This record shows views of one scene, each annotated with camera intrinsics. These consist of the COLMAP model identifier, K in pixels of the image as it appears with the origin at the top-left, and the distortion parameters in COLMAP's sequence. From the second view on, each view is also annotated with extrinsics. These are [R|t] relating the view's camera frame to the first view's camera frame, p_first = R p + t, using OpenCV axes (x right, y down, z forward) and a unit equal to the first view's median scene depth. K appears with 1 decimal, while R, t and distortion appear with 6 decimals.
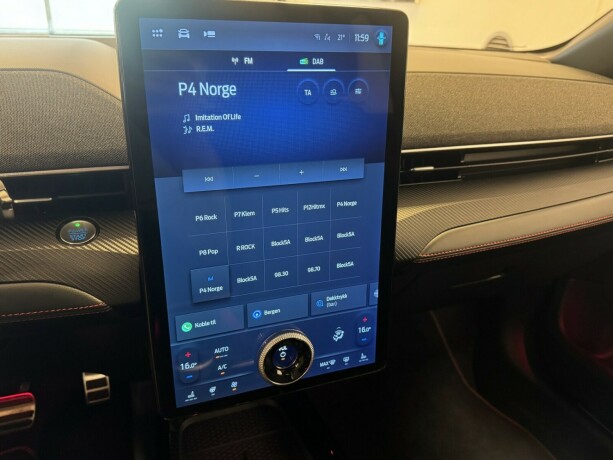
lens RADIAL K [[486.6, 0, 306.5], [0, 486.6, 230.0], [0, 0, 1]] dist [0.093088, -0.180827]
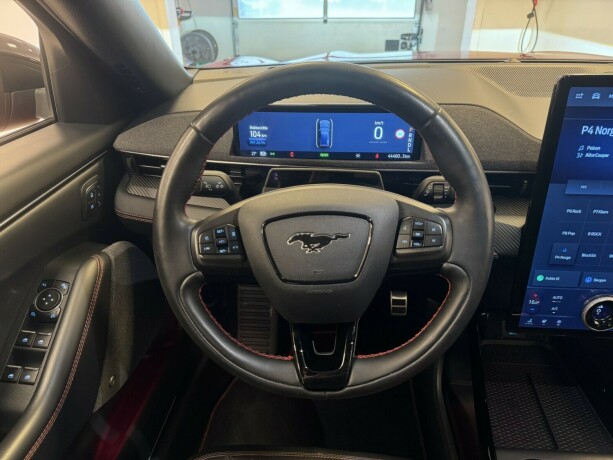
lens RADIAL K [[432.5, 0, 306.5], [0, 432.5, 230.0], [0, 0, 1]] dist [0.083703, -0.106412]
pose [[0.900446, 0.165100, -0.402416, -0.355529], [-0.132109, 0.985266, 0.108620, -0.005643], [0.414420, -0.044644, 0.908990, -0.539586]]
